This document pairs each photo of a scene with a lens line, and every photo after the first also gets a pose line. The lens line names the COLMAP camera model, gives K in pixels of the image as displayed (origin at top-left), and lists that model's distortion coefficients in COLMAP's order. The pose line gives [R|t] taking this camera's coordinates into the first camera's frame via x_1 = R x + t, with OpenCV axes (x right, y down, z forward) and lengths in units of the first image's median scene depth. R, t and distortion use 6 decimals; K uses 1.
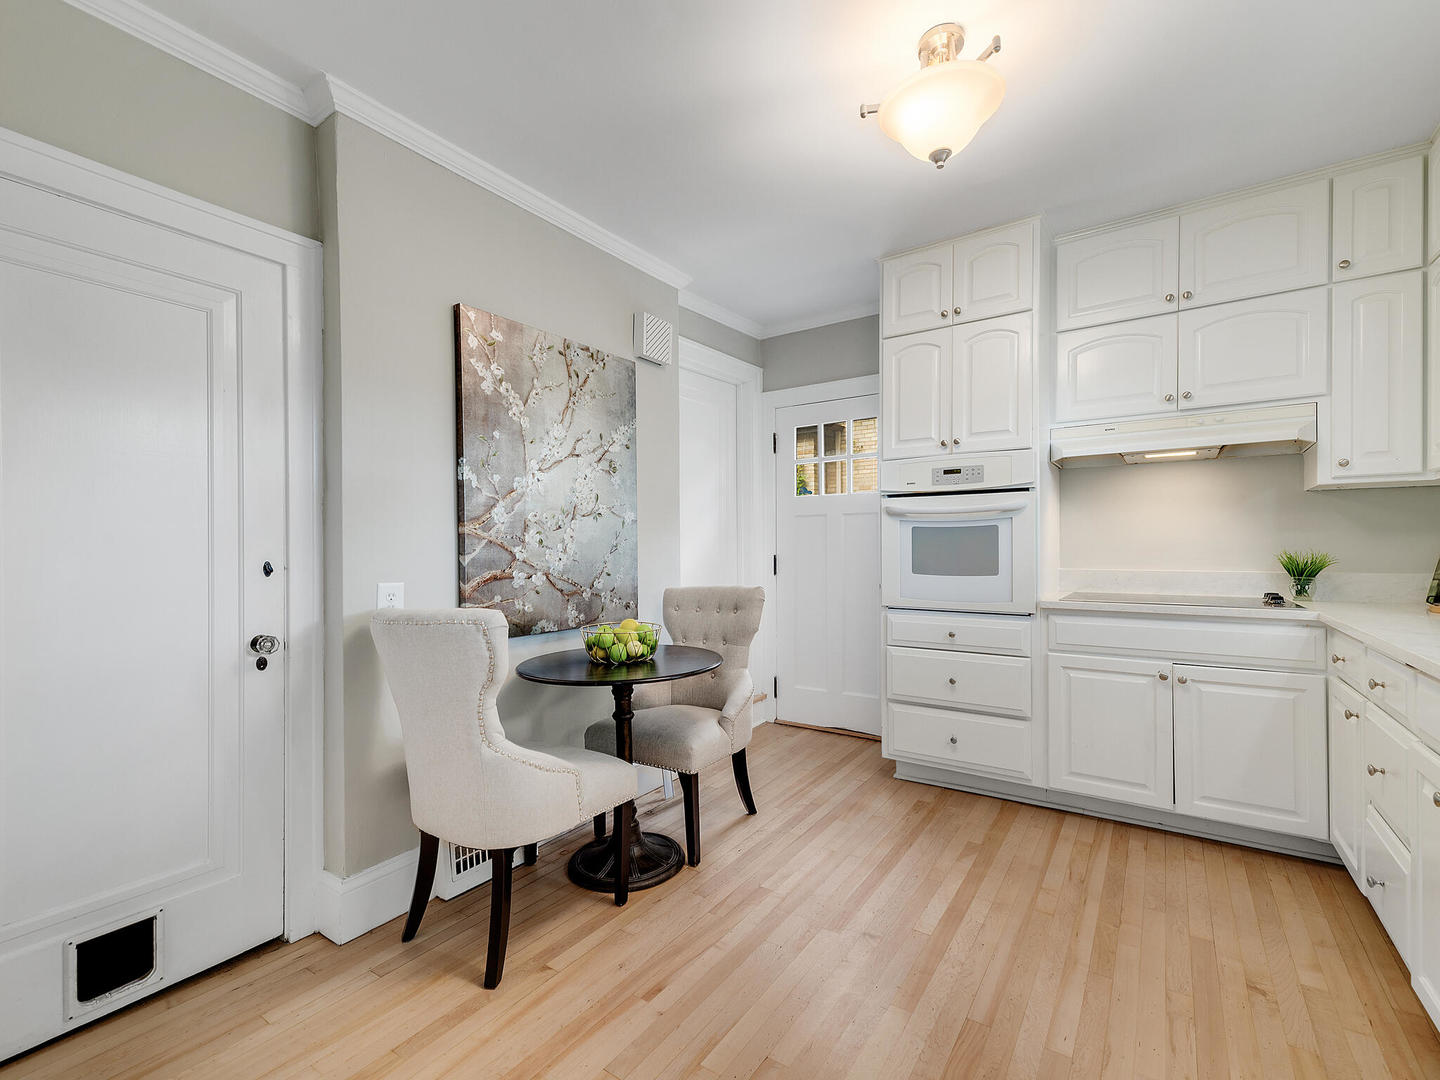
lens RADIAL K [[650.9, 0, 726.1], [0, 650.9, 548.5], [0, 0, 1]] dist [0.015332, 0.000359]
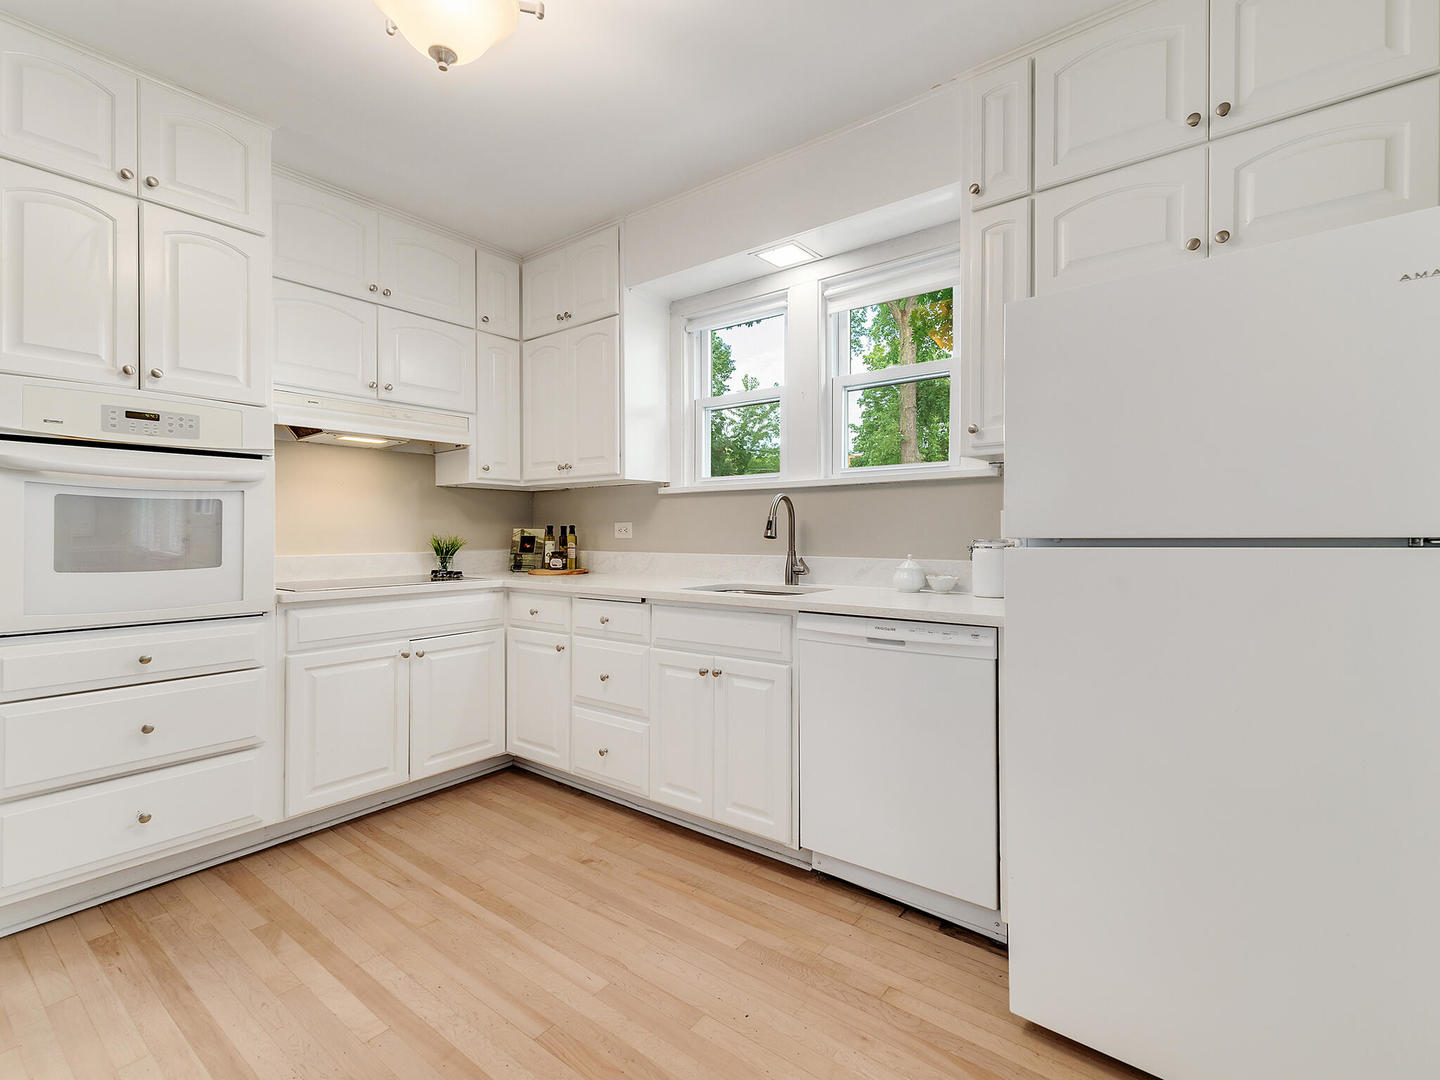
lens RADIAL K [[662.1, 0, 717.0], [0, 662.1, 527.9], [0, 0, 1]] dist [0.011619, -0.000397]
pose [[0.070413, 0.013134, 0.997431, -0.338661], [0.005271, 0.999894, -0.013538, 0.011148], [-0.997504, 0.006211, 0.070337, 0.418131]]
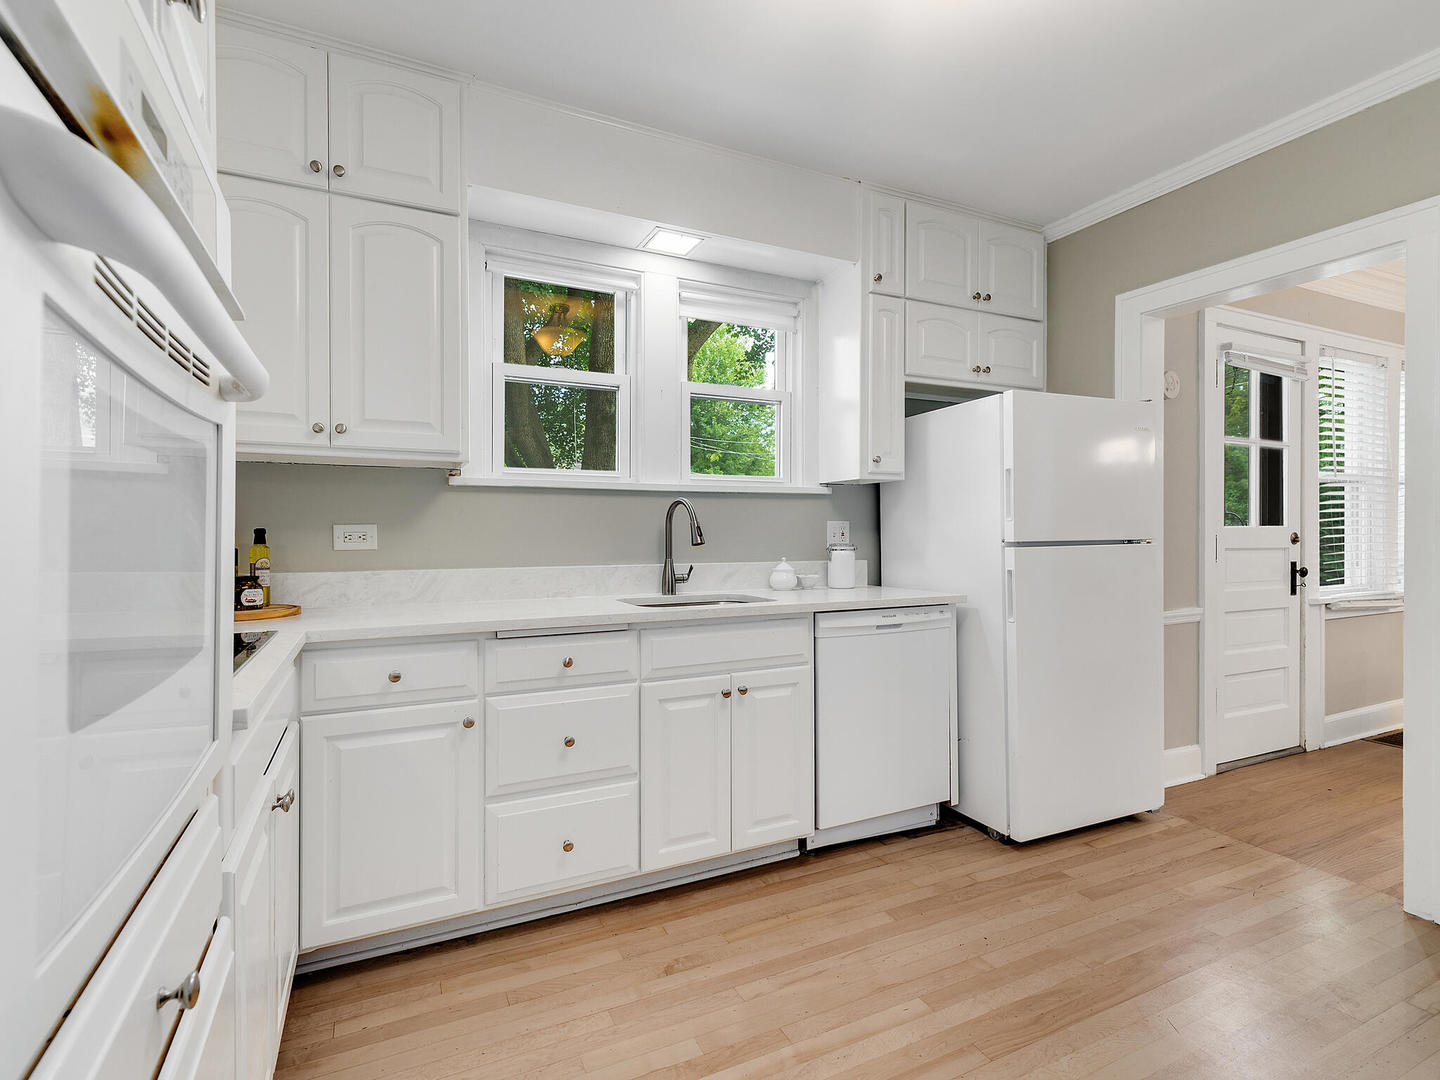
lens RADIAL K [[711.3, 0, 716.2], [0, 711.3, 534.5], [0, 0, 1]] dist [0.005682, 0.000335]
pose [[-0.863209, 0.009370, 0.504760, 0.117091], [0.011113, 0.999938, 0.000442, -0.001440], [-0.504725, 0.005991, -0.863259, 1.242169]]
